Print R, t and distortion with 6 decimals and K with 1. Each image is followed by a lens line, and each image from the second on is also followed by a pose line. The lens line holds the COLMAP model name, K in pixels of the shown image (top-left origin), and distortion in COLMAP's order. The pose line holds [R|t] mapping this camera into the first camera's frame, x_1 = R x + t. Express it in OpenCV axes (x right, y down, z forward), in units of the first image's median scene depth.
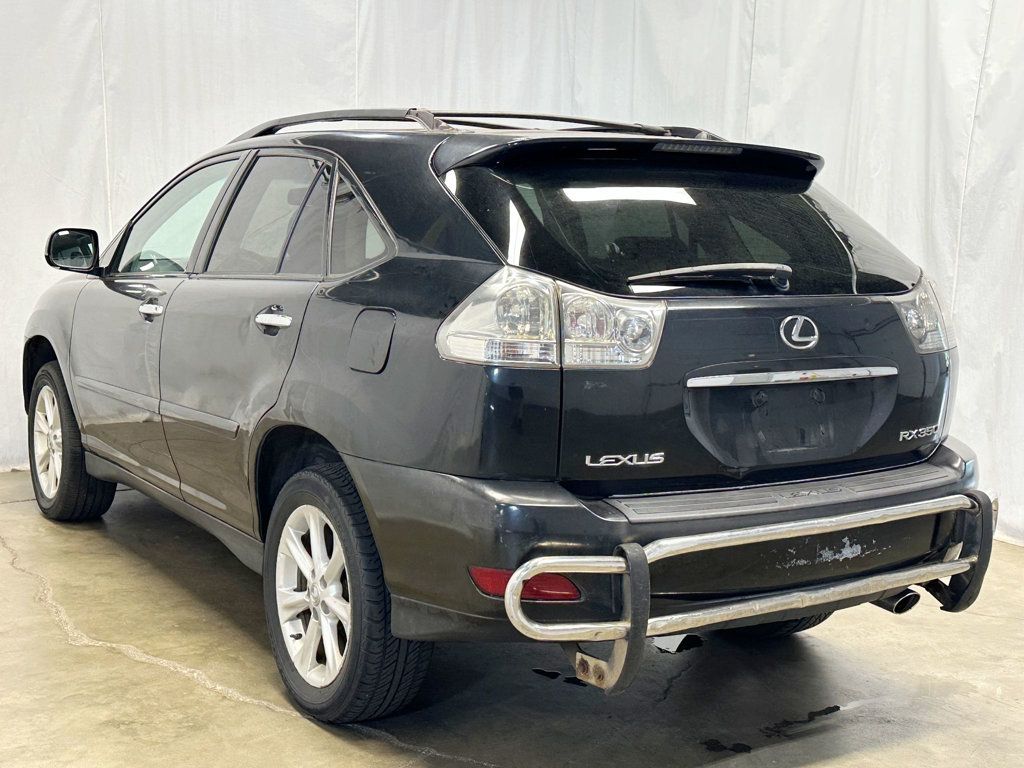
lens RADIAL K [[1357.5, 0, 512.0], [0, 1357.5, 384.0], [0, 0, 1]] dist [0.132630, 0.021478]
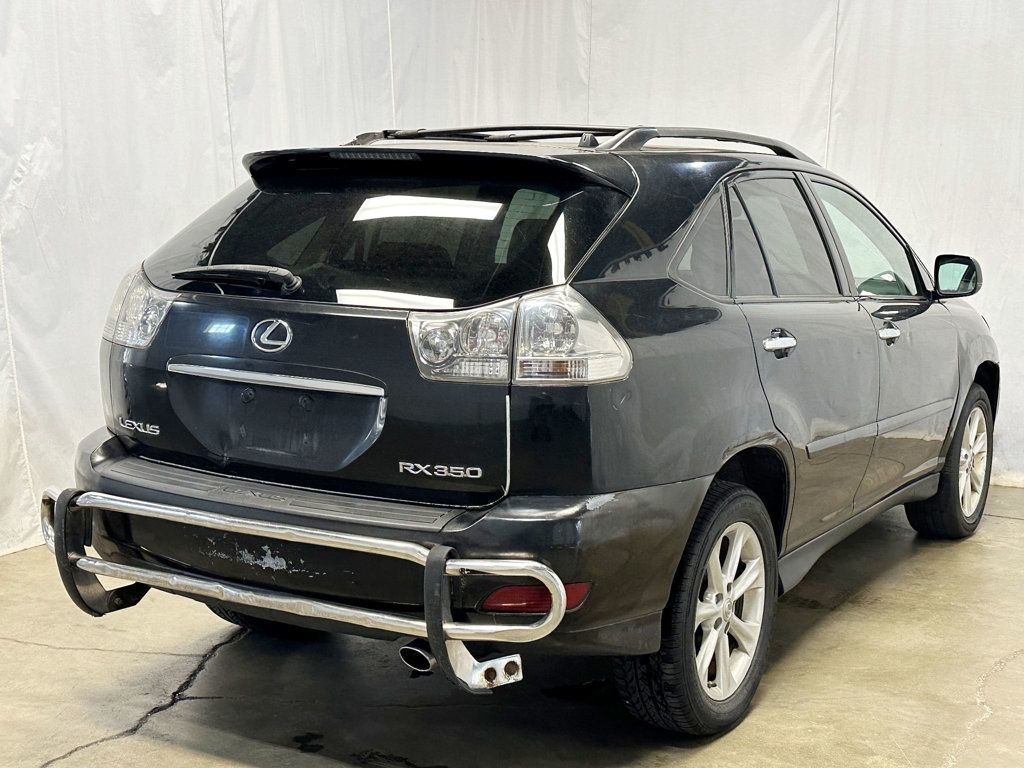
lens RADIAL K [[1357.5, 0, 512.0], [0, 1357.5, 384.0], [0, 0, 1]] dist [0.132630, 0.021478]
pose [[0.429949, 0.105434, -0.896676, 1.198331], [-0.123559, 0.990685, 0.057243, -0.082139], [0.894359, 0.086180, 0.438971, 0.722792]]
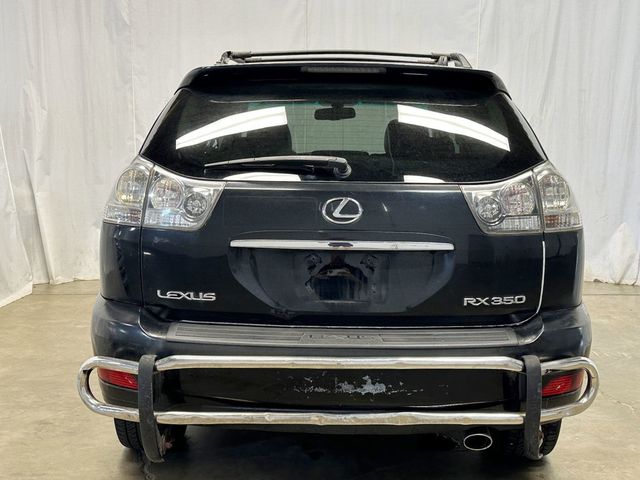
lens RADIAL K [[848.4, 0, 320.0], [0, 848.4, 240.0], [0, 0, 1]] dist [0.132630, 0.021478]
pose [[0.833761, 0.062892, -0.548532, 0.631633], [-0.061382, 0.997891, 0.021112, -0.025980], [0.548703, 0.016067, 0.835863, 0.327965]]
